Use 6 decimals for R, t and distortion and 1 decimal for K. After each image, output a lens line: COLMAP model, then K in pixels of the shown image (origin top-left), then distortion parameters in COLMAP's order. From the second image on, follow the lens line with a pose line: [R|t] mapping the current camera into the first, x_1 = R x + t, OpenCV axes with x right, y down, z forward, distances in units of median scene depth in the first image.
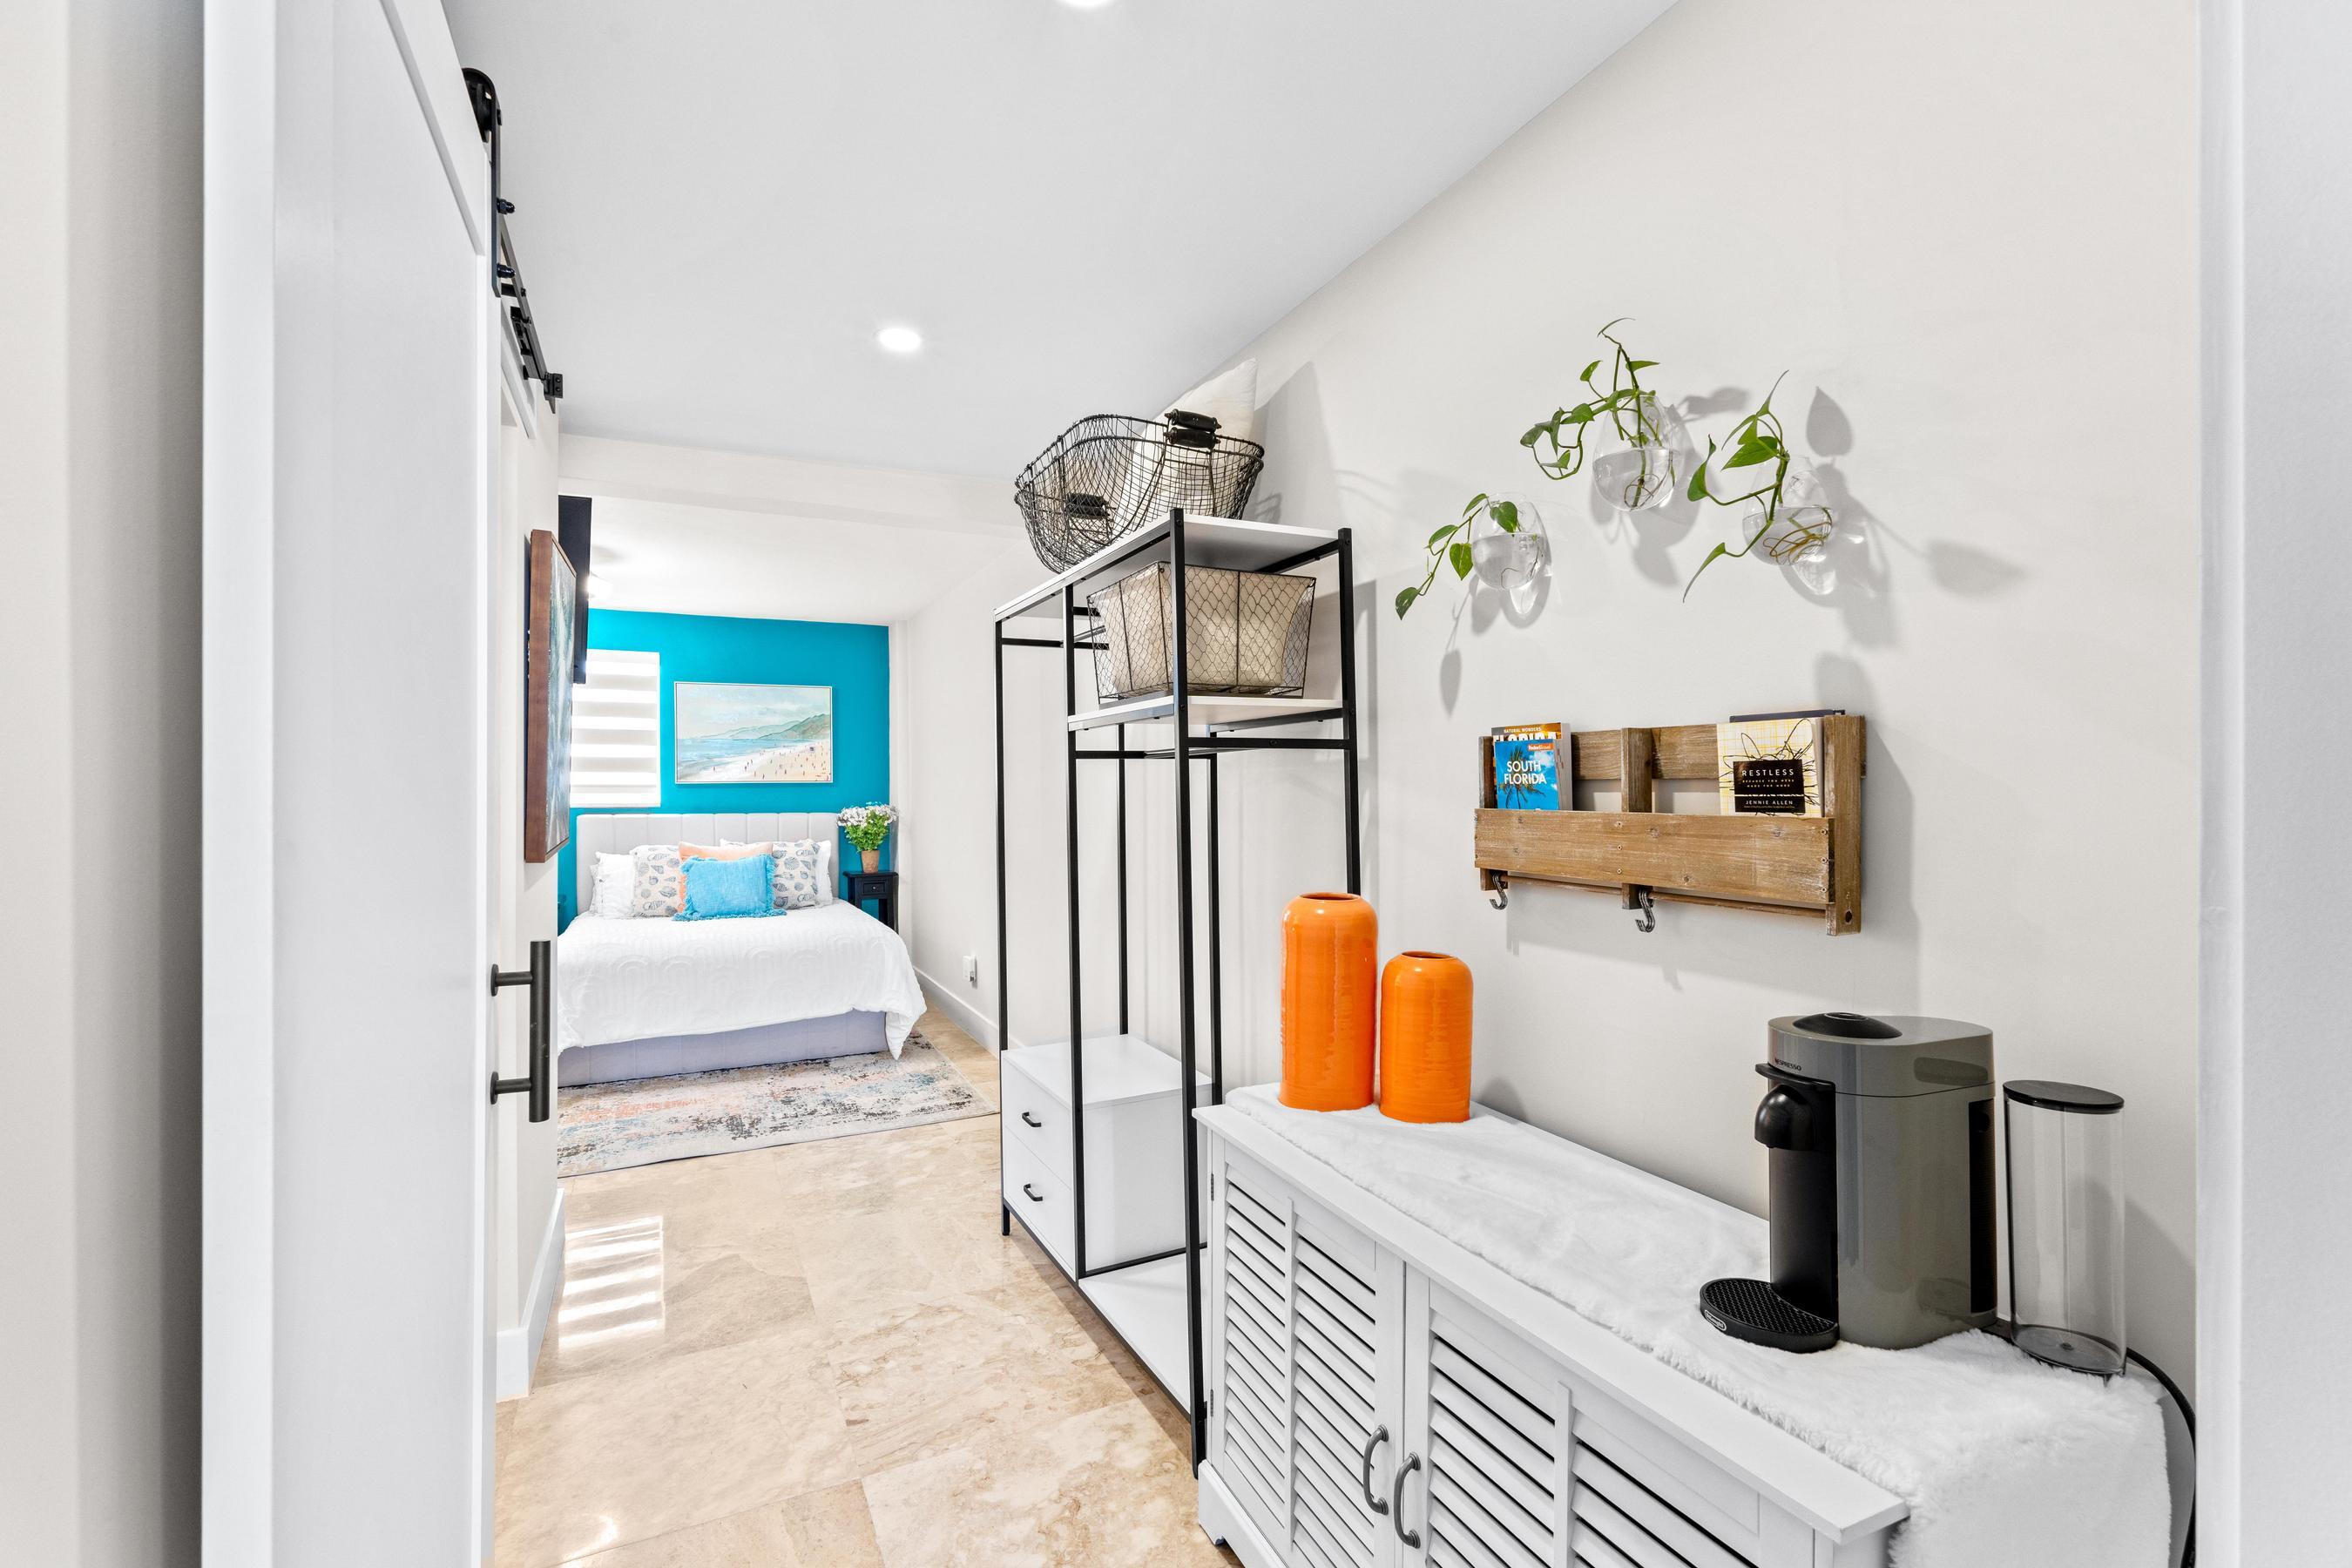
lens RADIAL K [[1030.8, 0, 1176.0], [0, 1030.8, 784.0], [0, 0, 1]] dist [-0.003834, -0.000826]
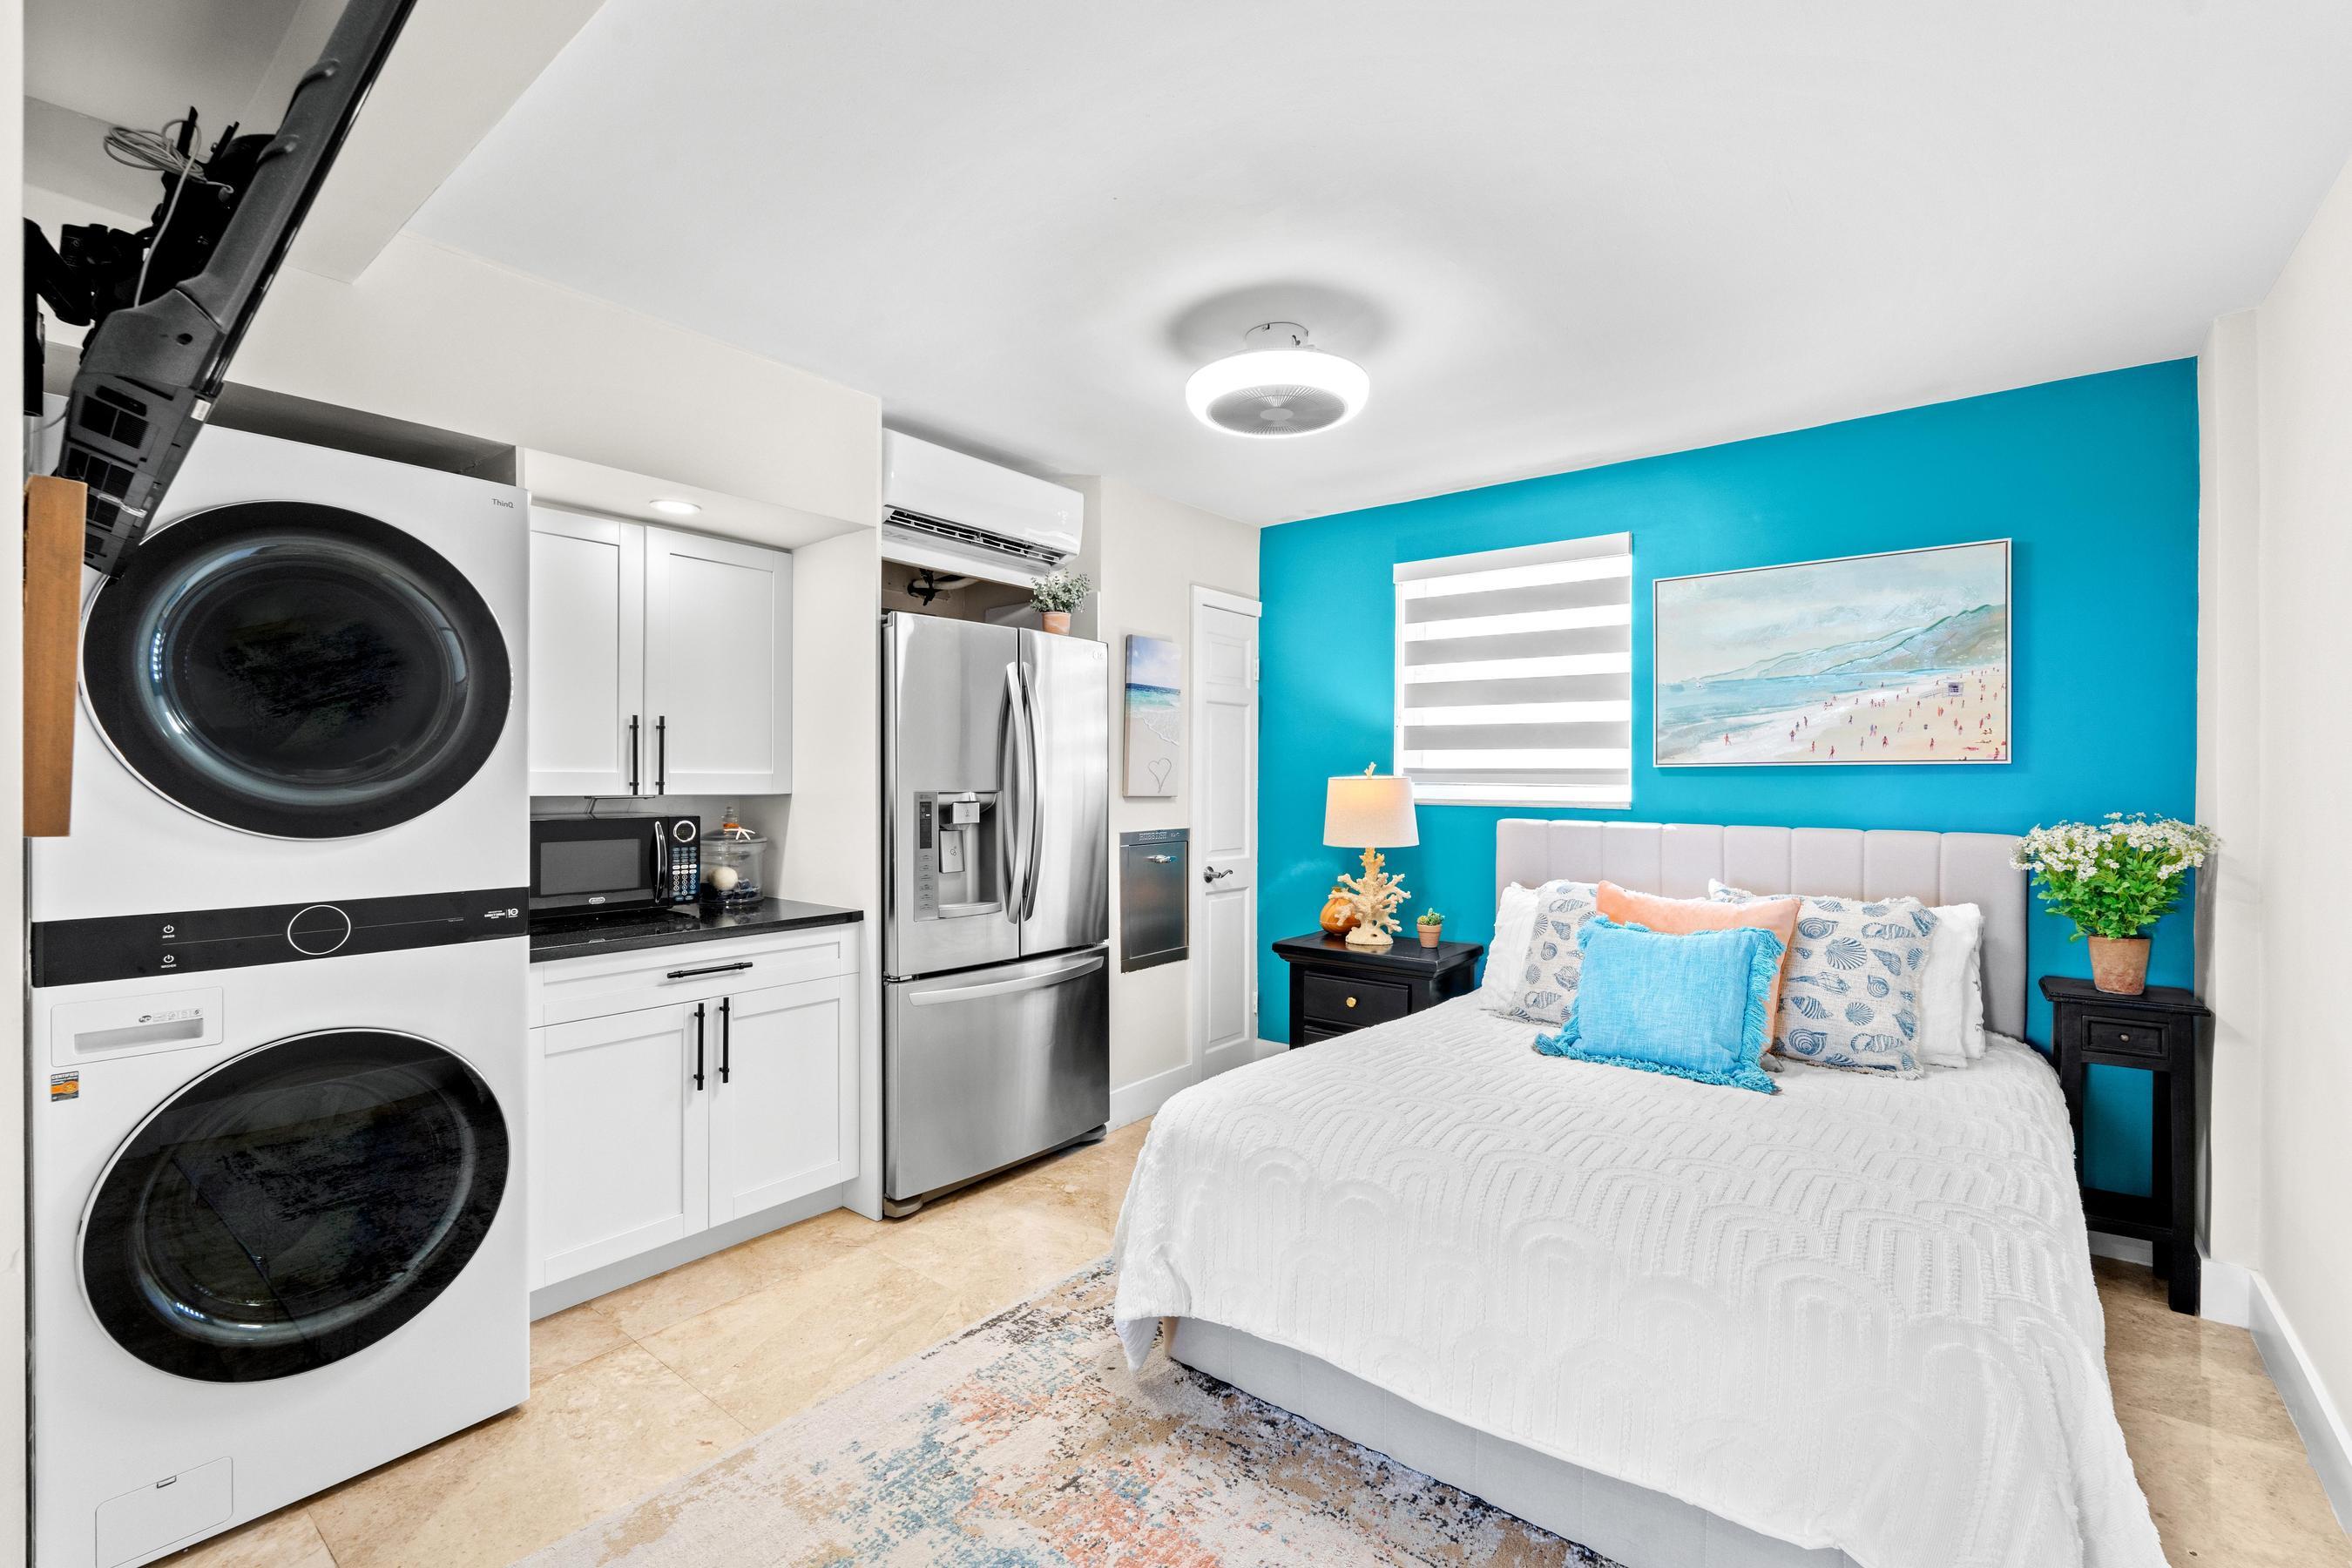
lens RADIAL K [[1030.8, 0, 1176.0], [0, 1030.8, 784.0], [0, 0, 1]] dist [-0.003834, -0.000826]
pose [[0.431305, 0.009668, -0.902154, -0.105072], [-0.001538, 0.999949, 0.009981, 0.003441], [0.902205, -0.002918, 0.431298, 0.537336]]
